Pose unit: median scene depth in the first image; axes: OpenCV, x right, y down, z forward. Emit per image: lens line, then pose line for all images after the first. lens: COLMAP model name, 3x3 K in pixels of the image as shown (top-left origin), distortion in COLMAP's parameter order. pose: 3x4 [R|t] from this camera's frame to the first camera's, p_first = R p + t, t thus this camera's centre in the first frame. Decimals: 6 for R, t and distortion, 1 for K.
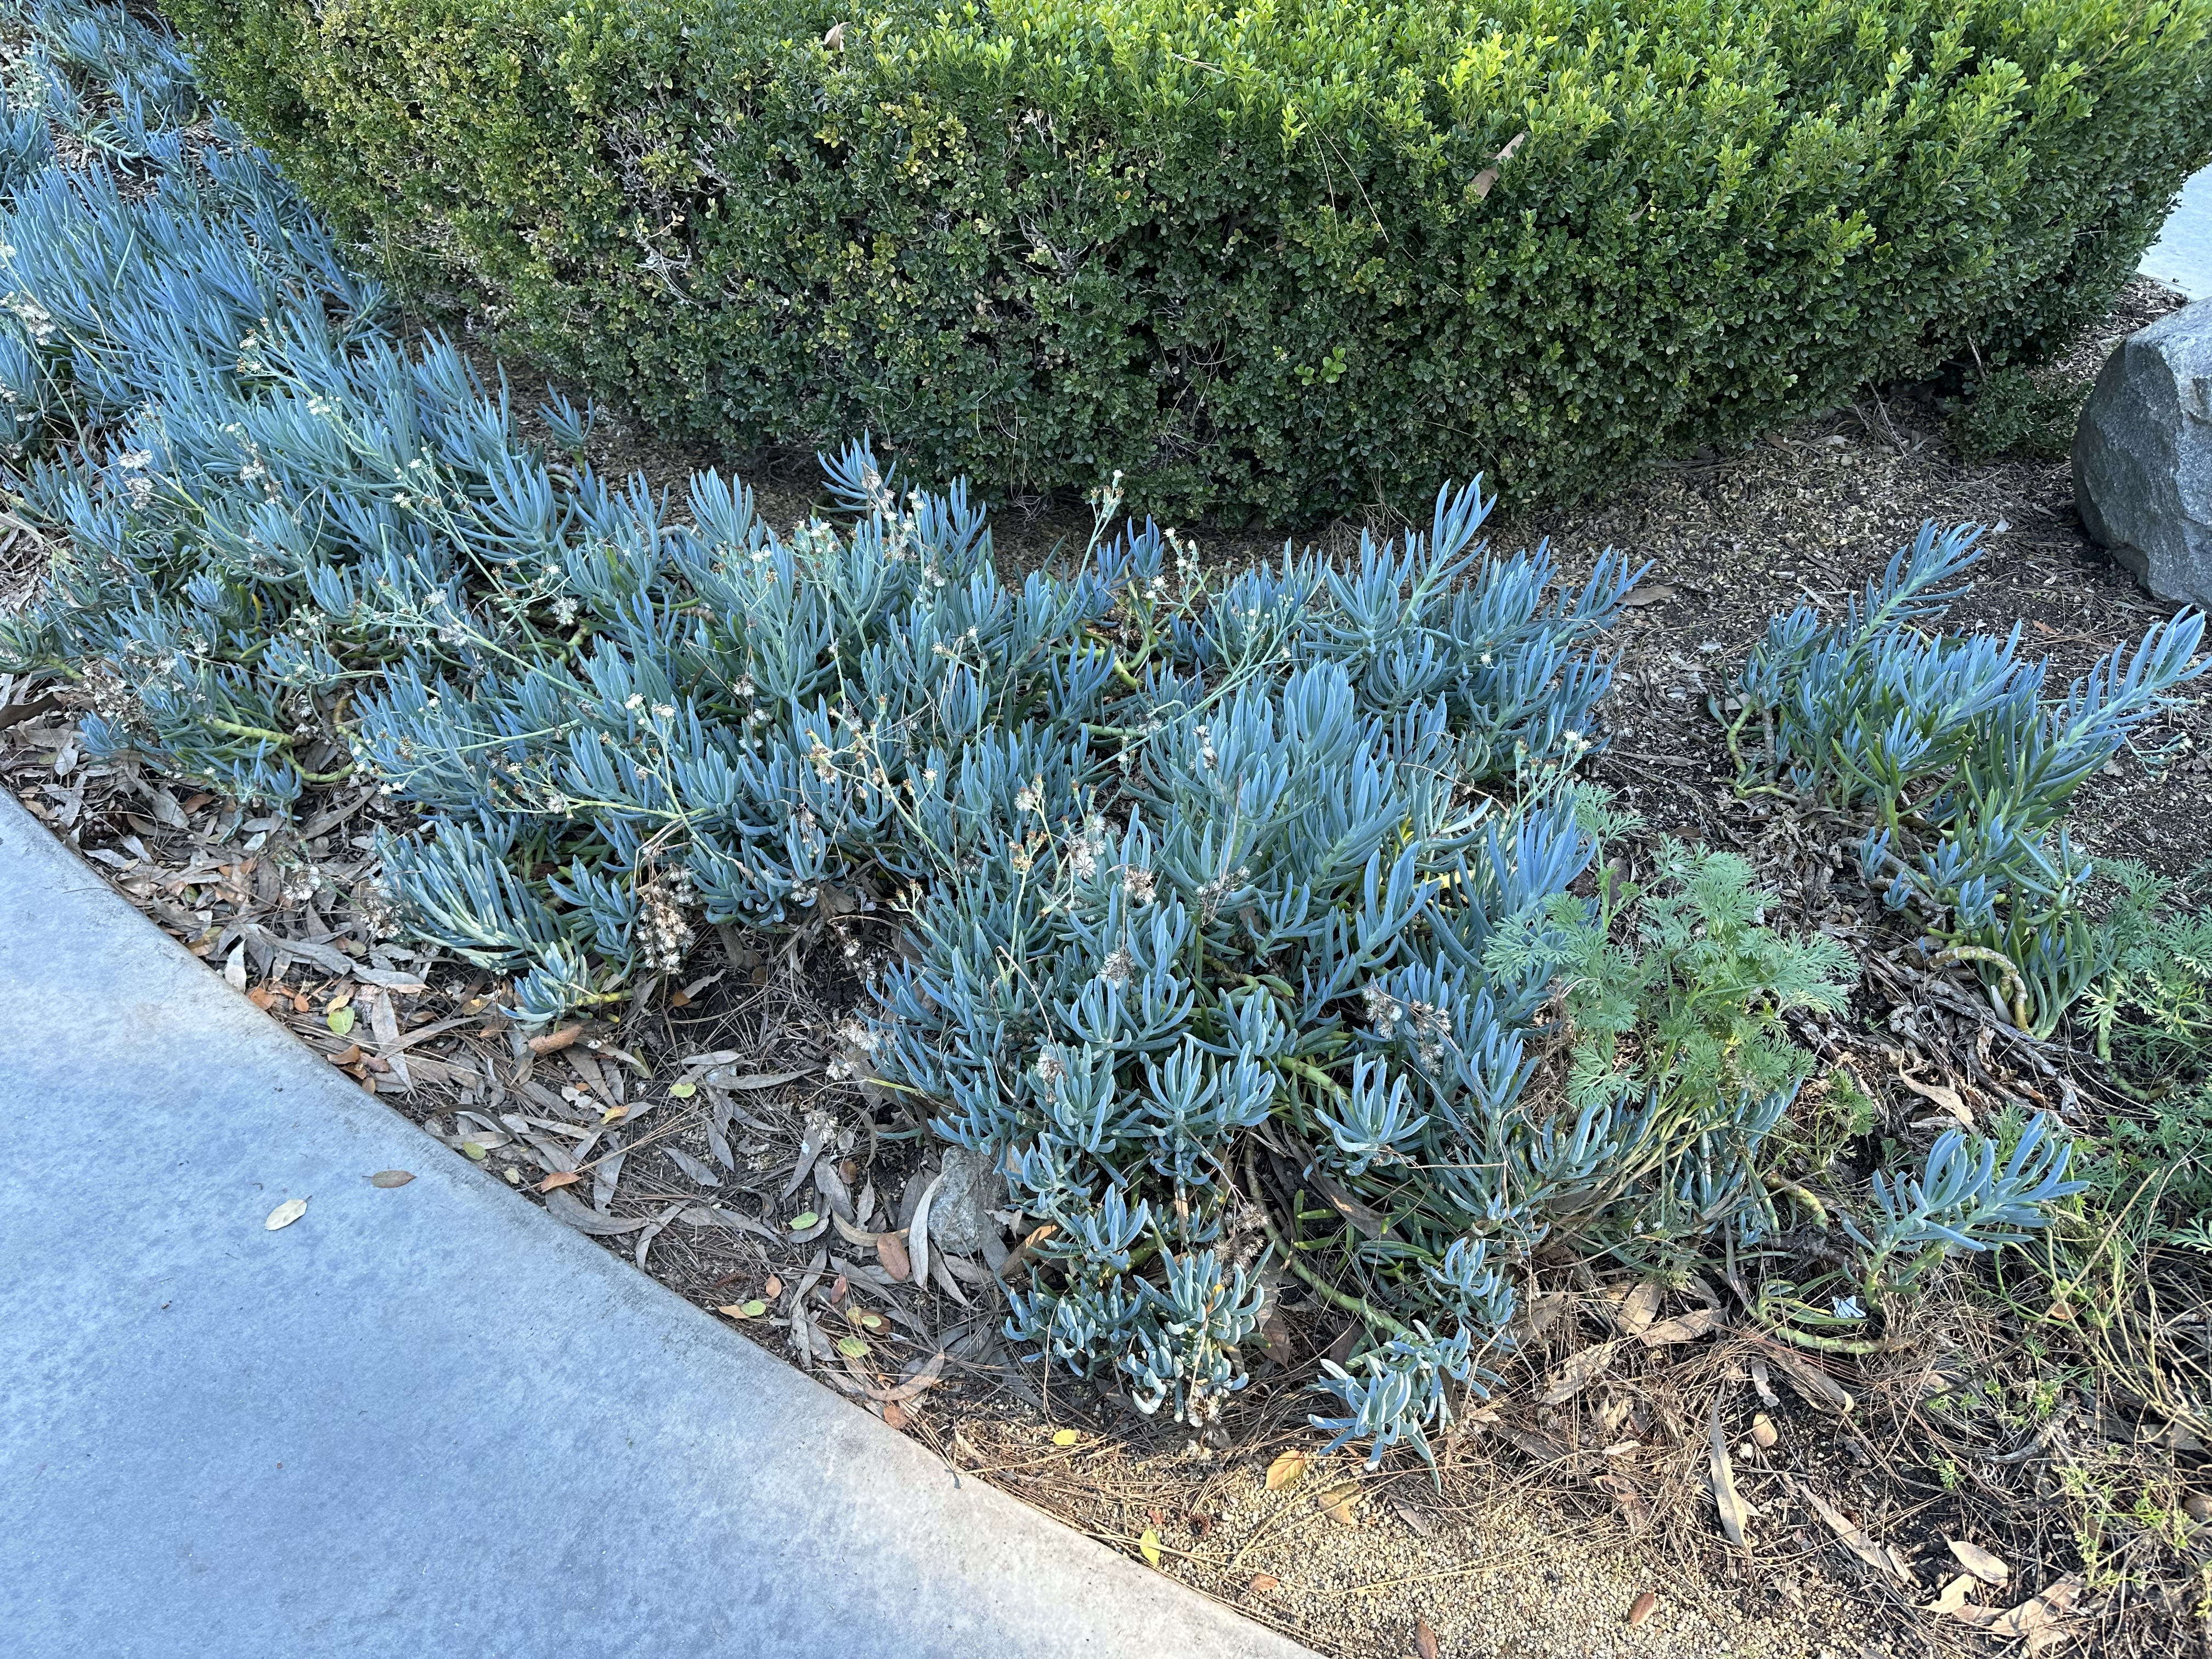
lens RADIAL K [[1545.4, 0, 1106.0], [0, 1545.4, 829.5], [0, 0, 1]] dist [0.150944, 0.000574]
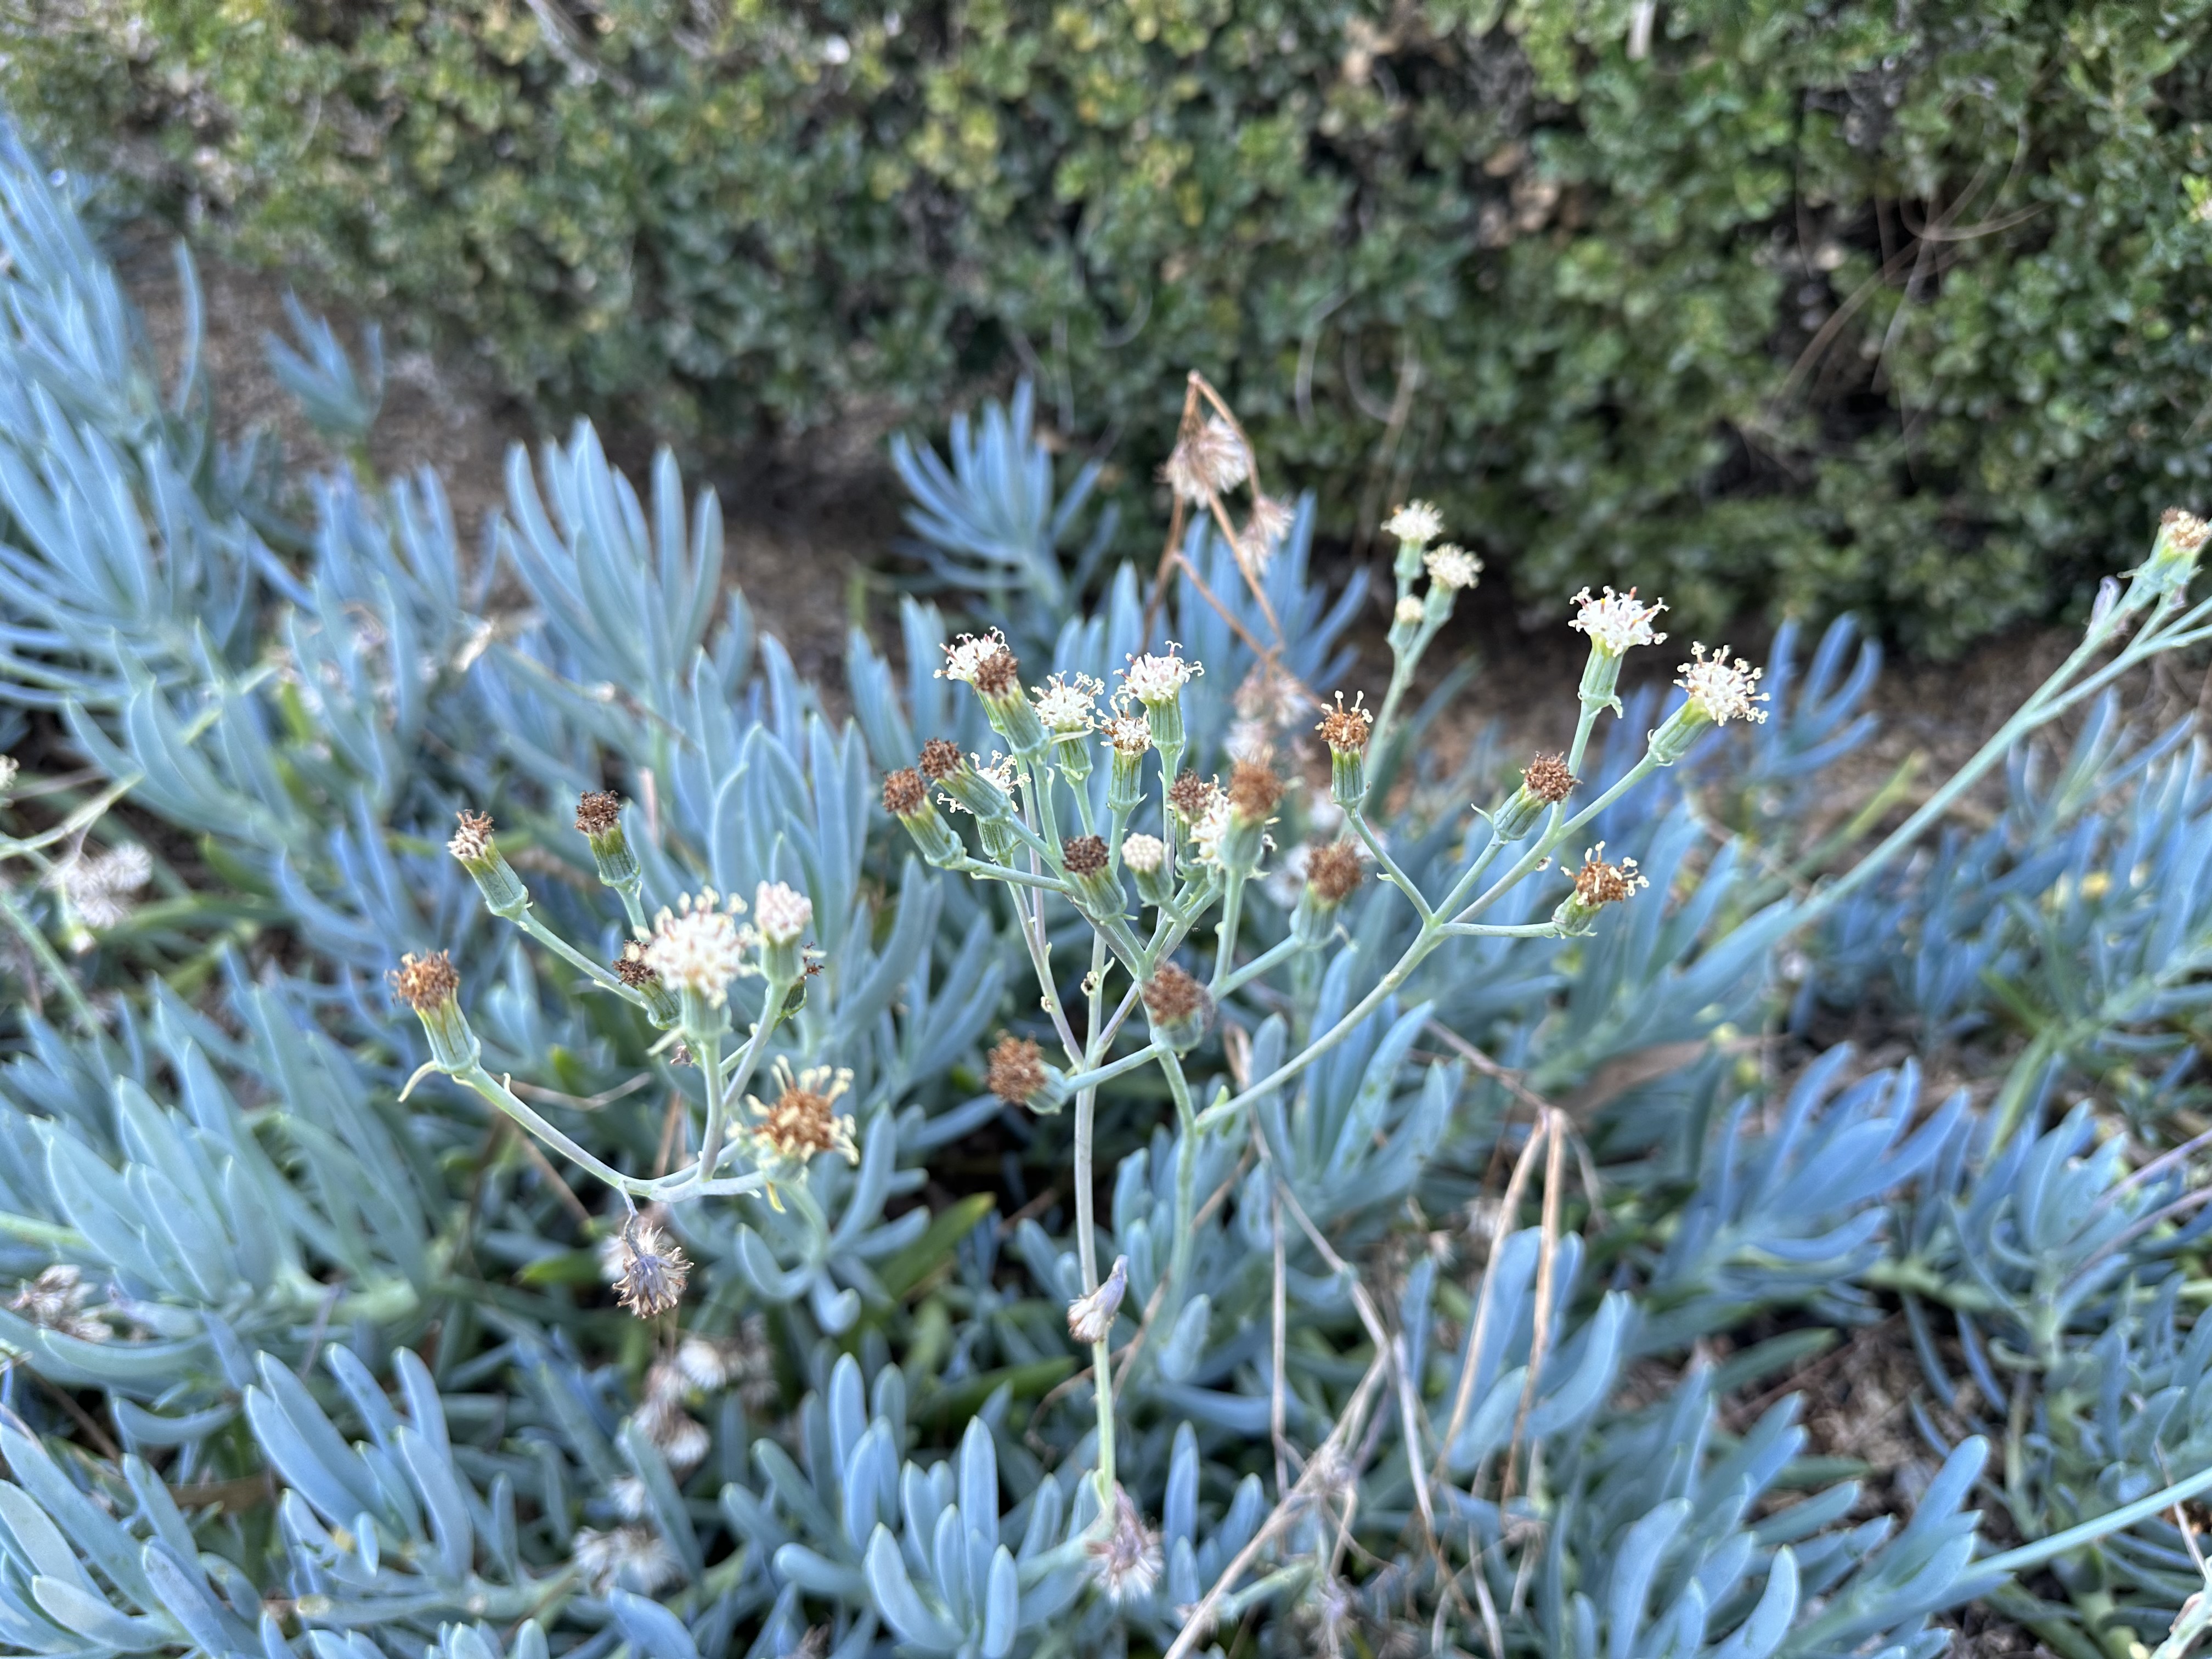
lens RADIAL K [[1550.7, 0, 1106.0], [0, 1550.7, 829.5], [0, 0, 1]] dist [0.007483, 0.002642]
pose [[0.999332, 0.029226, 0.021953, -0.138466], [-0.028020, 0.998182, -0.053367, -0.125050], [-0.023473, 0.052716, 0.998334, 0.624537]]
